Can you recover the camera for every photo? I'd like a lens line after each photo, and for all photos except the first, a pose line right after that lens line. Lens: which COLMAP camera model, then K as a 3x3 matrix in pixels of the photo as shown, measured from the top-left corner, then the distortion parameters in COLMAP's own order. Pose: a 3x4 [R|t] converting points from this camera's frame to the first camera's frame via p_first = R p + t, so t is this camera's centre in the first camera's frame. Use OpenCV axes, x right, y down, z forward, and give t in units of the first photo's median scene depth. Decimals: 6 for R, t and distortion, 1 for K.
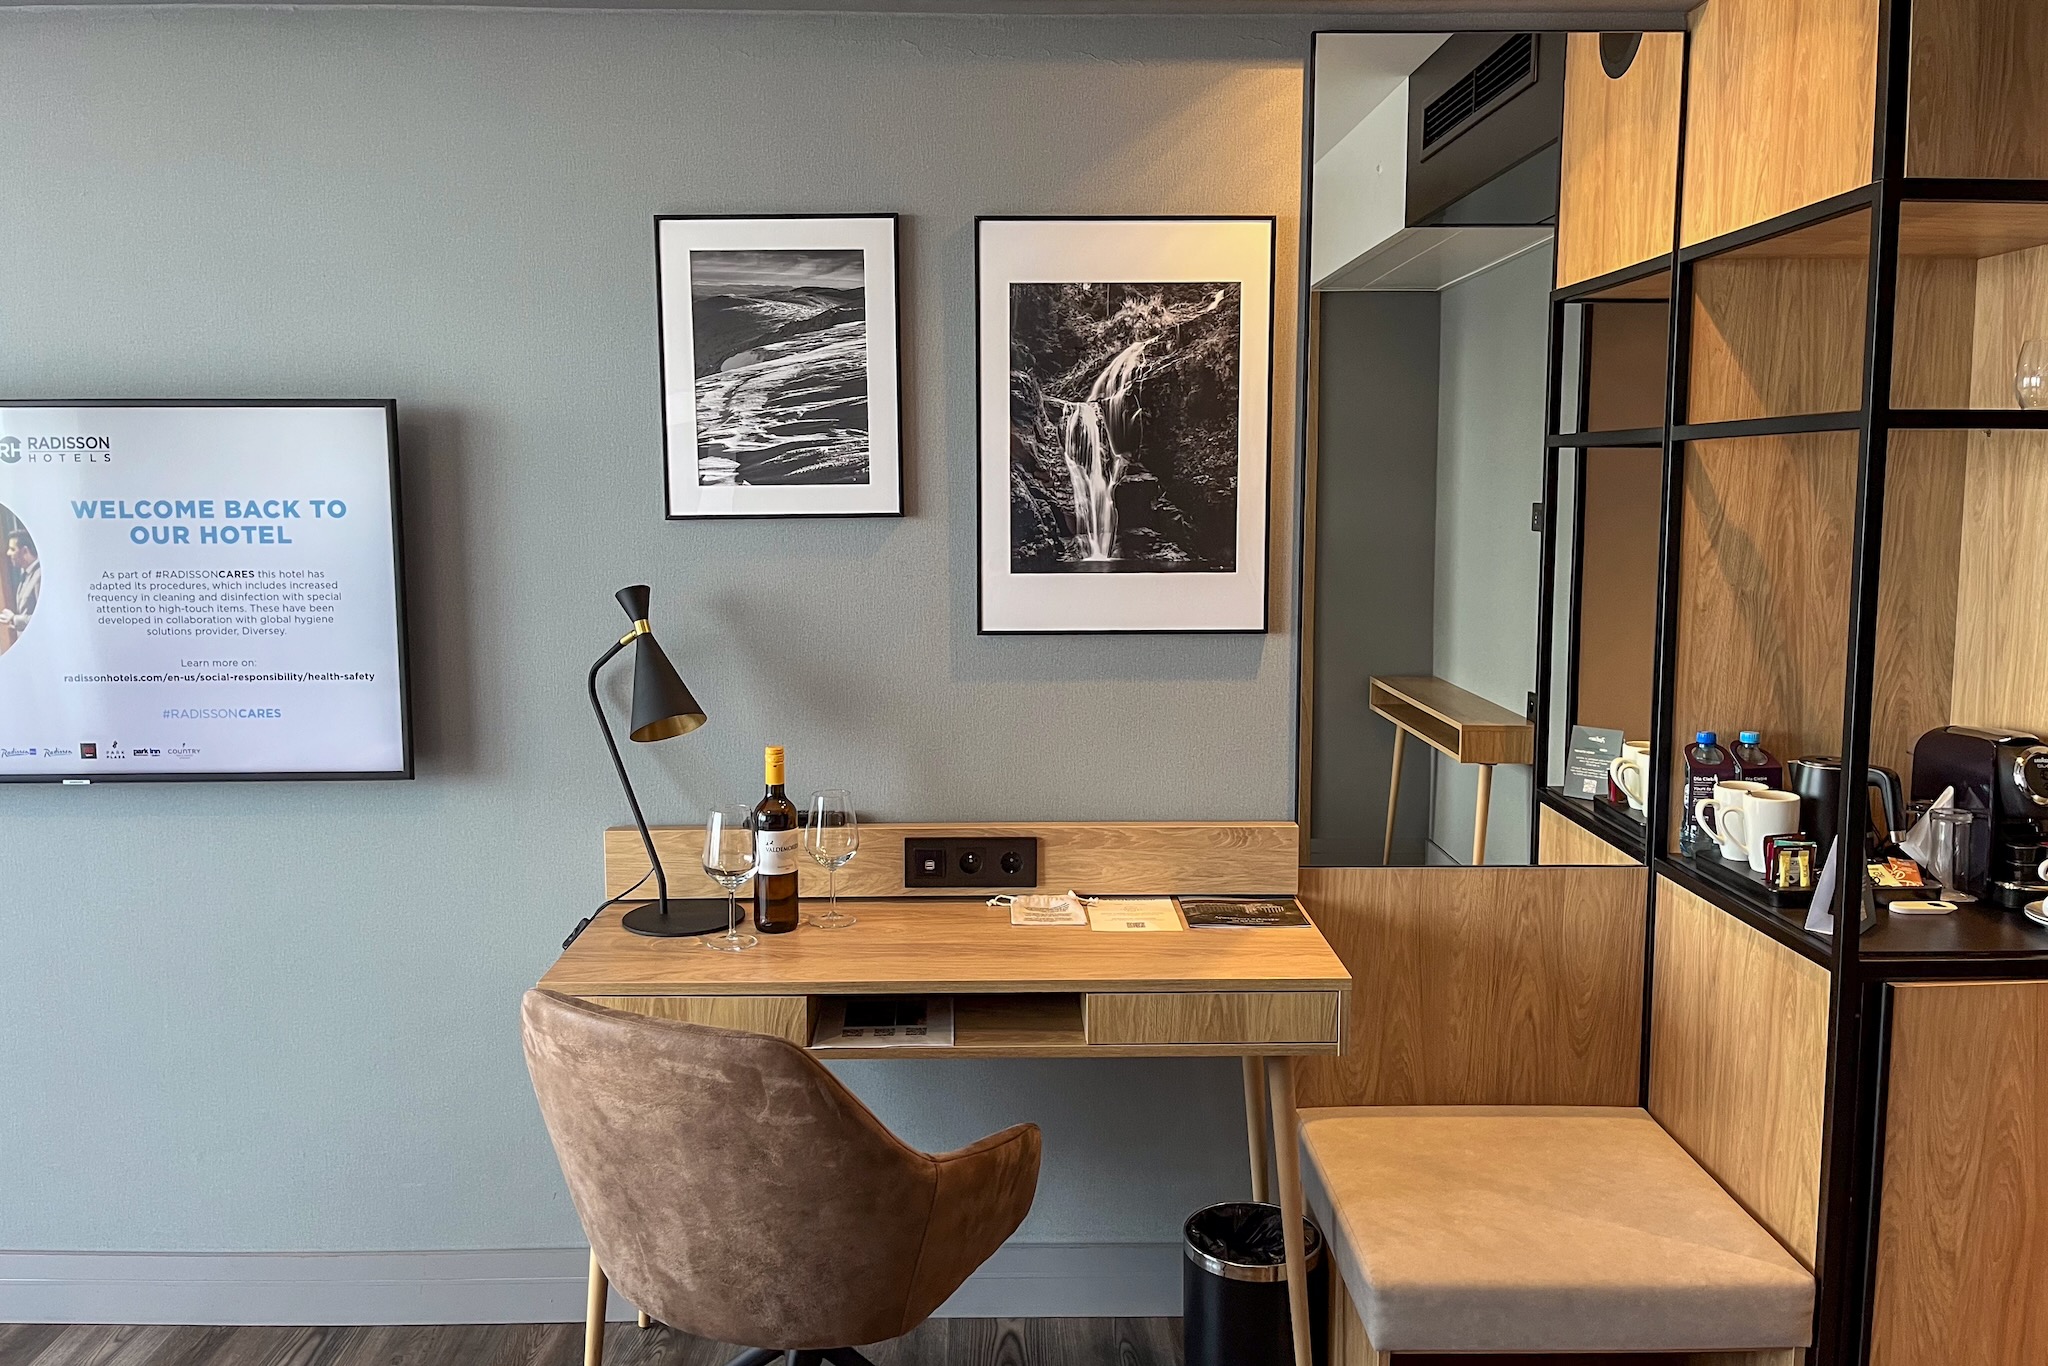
lens RADIAL K [[1570.5, 0, 1024.3], [0, 1570.5, 688.8], [0, 0, 1]] dist [0.013501, -0.020074]
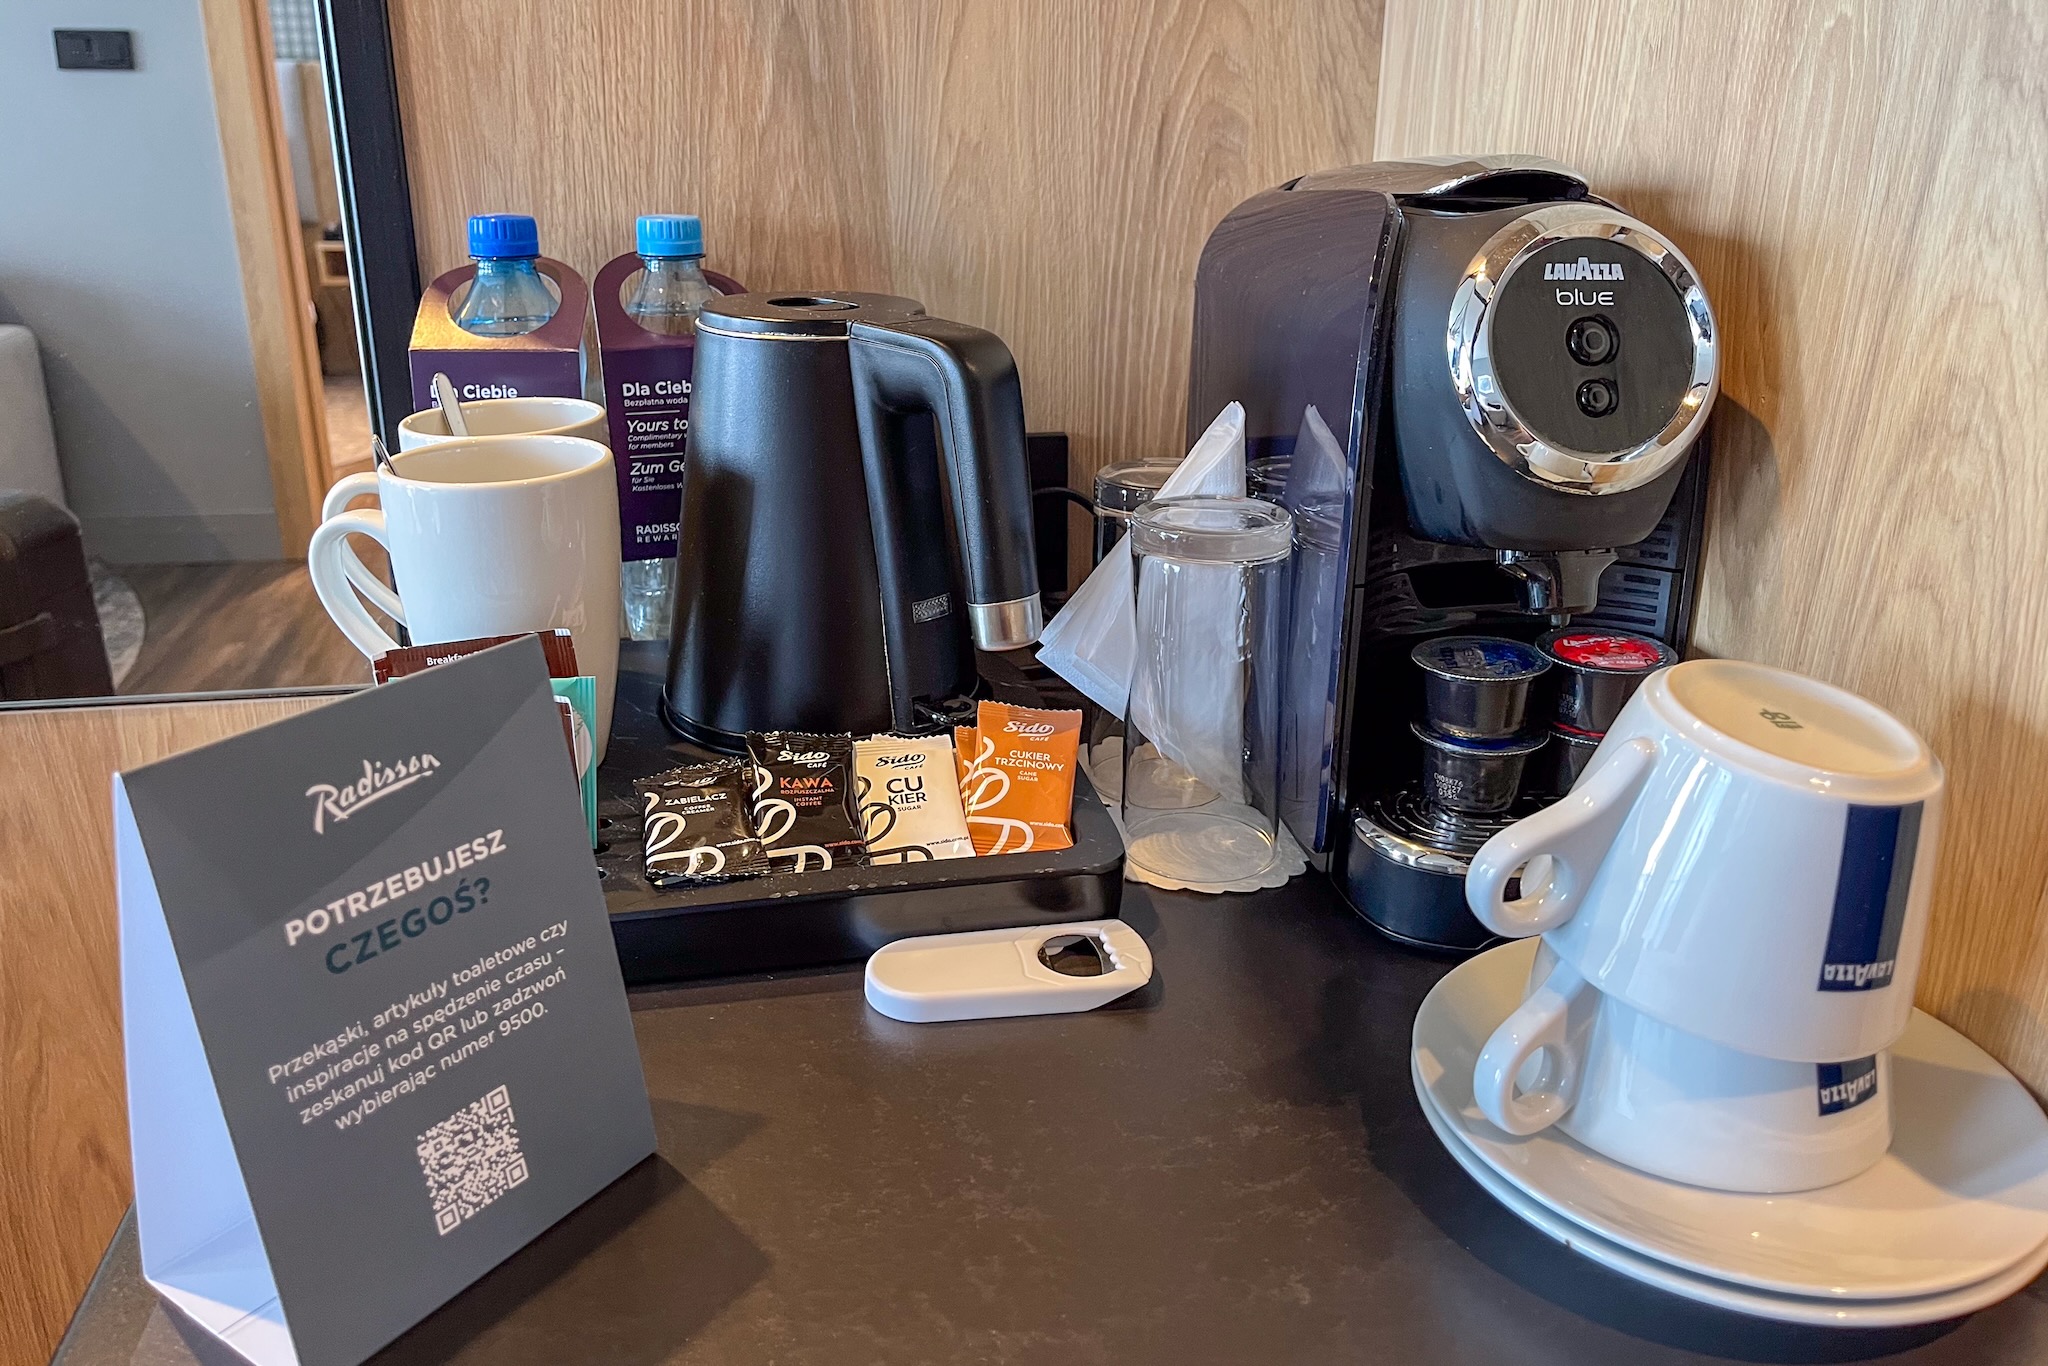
lens RADIAL K [[1570.5, 0, 1026.5], [0, 1570.5, 674.2], [0, 0, 1]] dist [0.013501, -0.020074]
pose [[0.987187, -0.041730, 0.154012, 0.518048], [0.006266, 0.974591, 0.223904, 0.048308], [-0.159442, -0.220070, 0.962365, 0.766780]]
